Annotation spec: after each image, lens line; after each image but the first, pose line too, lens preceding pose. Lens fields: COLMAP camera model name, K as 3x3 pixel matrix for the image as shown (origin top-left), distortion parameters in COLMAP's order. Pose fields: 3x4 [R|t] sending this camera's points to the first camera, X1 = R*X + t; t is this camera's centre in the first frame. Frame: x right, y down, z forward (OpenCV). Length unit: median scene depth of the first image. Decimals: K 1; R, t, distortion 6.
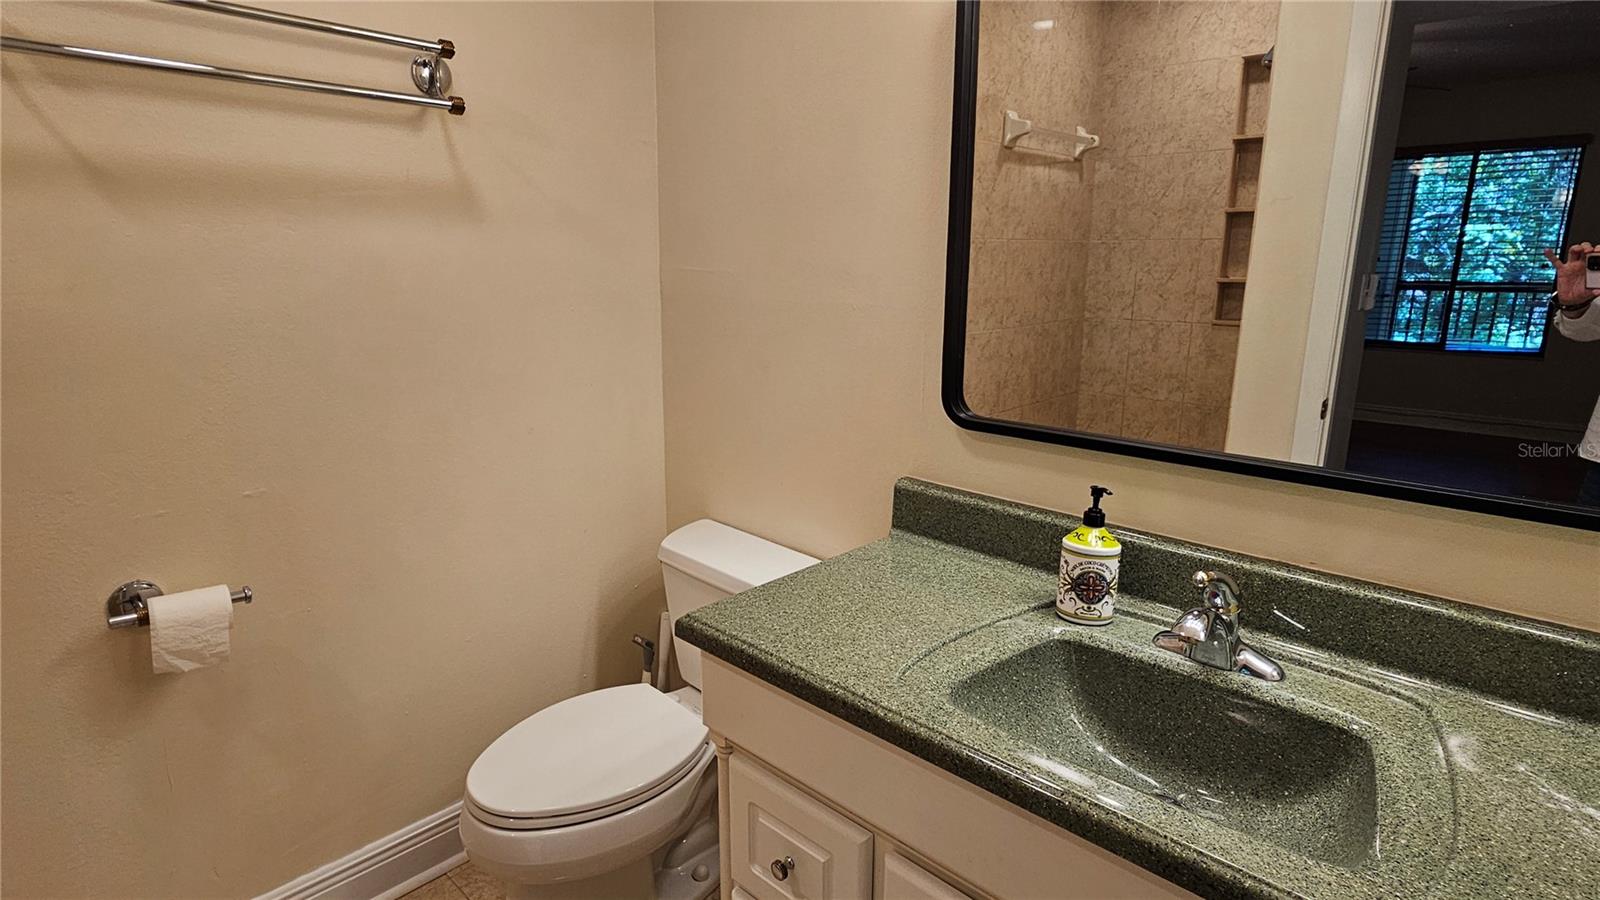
lens RADIAL K [[818.1, 0, 800.0], [0, 818.1, 450.0], [0, 0, 1]] dist [-0.000502, 0.000007]
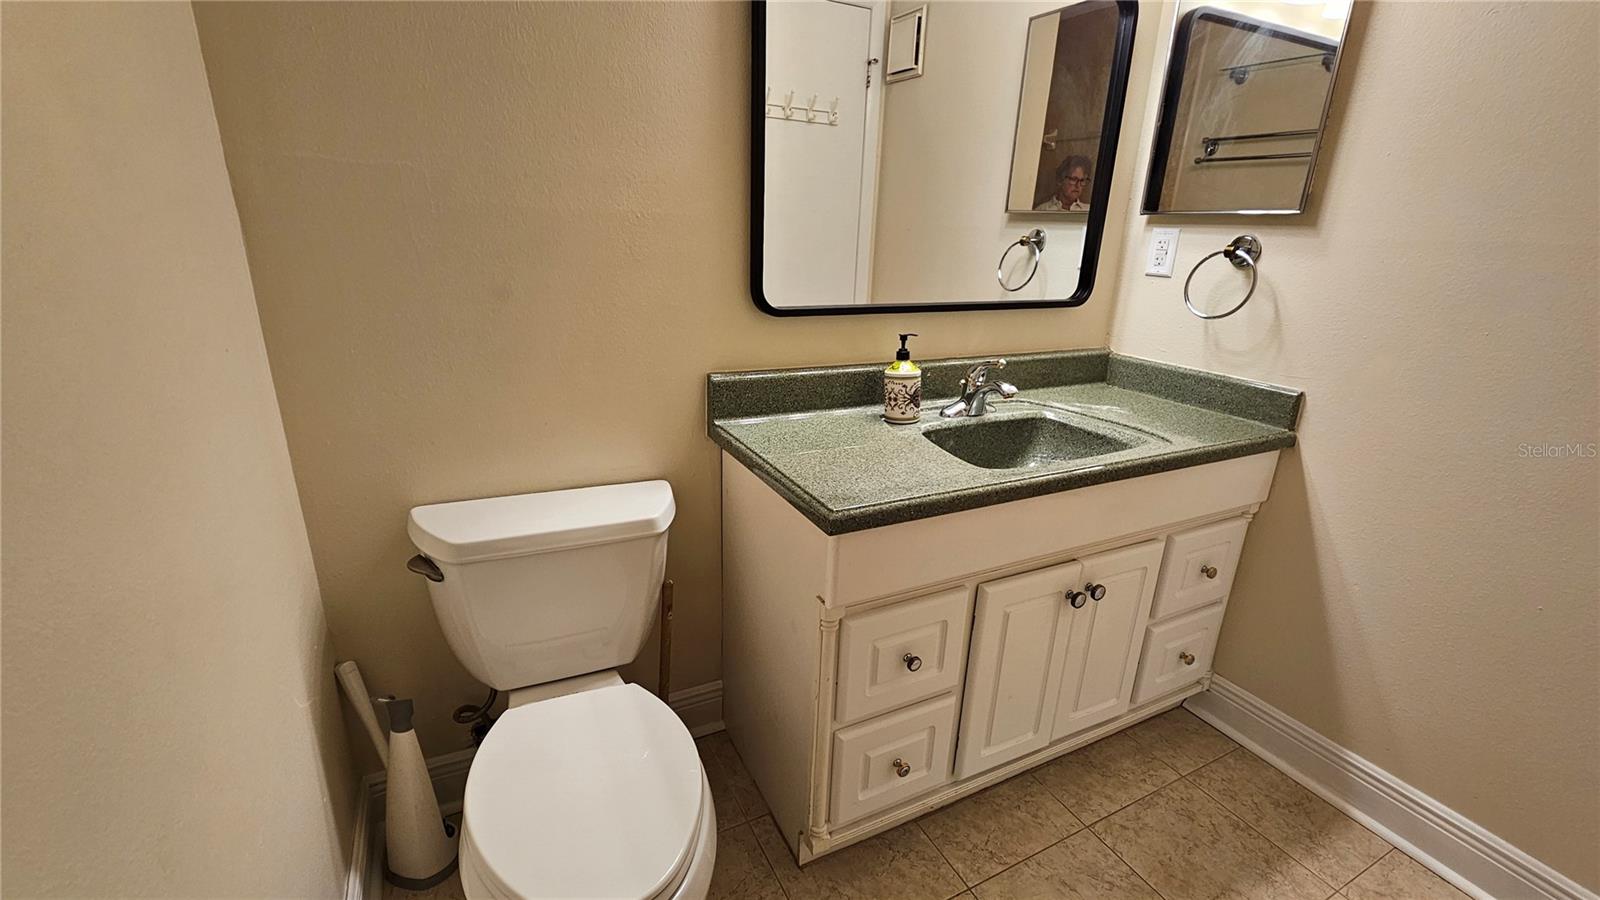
lens RADIAL K [[656.6, 0, 800.0], [0, 656.6, 450.0], [0, 0, 1]] dist [-0.001331, 0.000022]
pose [[0.342216, -0.292035, 0.893087, -0.869856], [0.180682, 0.953189, 0.242454, -0.081967], [-0.922086, 0.078393, 0.378962, 0.727751]]
